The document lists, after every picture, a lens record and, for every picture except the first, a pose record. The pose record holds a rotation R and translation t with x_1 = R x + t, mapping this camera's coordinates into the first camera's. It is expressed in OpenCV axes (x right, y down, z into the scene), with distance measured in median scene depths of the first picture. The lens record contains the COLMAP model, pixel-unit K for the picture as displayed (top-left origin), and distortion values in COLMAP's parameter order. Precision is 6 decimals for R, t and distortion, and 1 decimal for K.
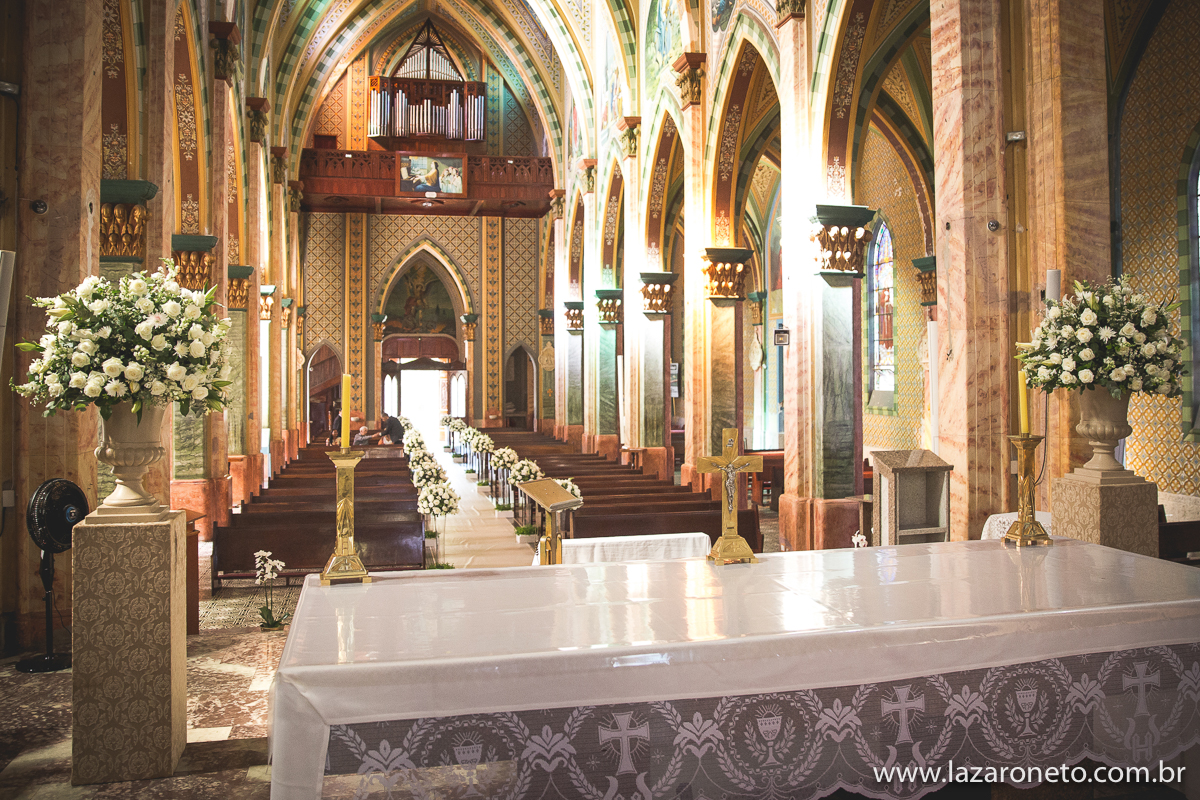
lens RADIAL K [[832.2, 0, 599.9], [0, 832.2, 402.0], [0, 0, 1]] dist [-0.000601, 0.000070]
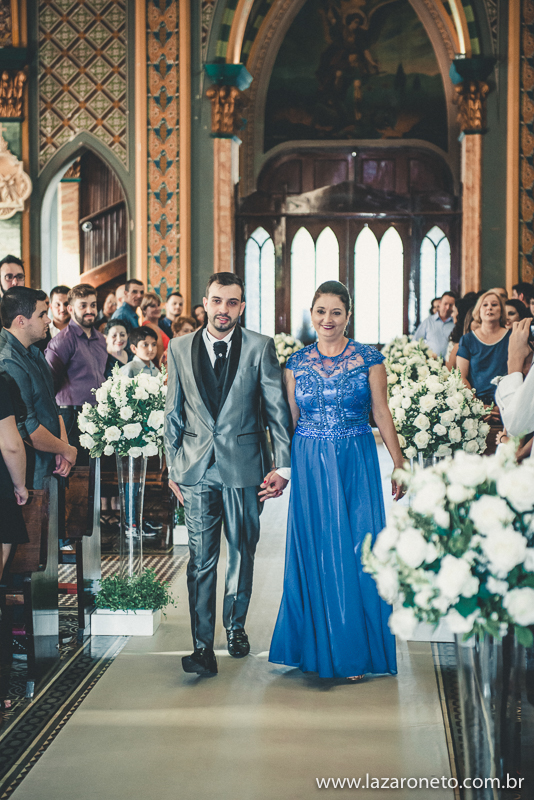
lens RADIAL K [[1558.9, 0, 266.2], [0, 1558.9, 399.0], [0, 0, 1]] dist [-0.005785, 0.000000]
pose [[0.951816, 0.014186, -0.306342, -0.034829], [-0.002985, 0.999311, 0.037001, 0.018081], [0.306656, -0.034304, 0.951202, 0.348594]]
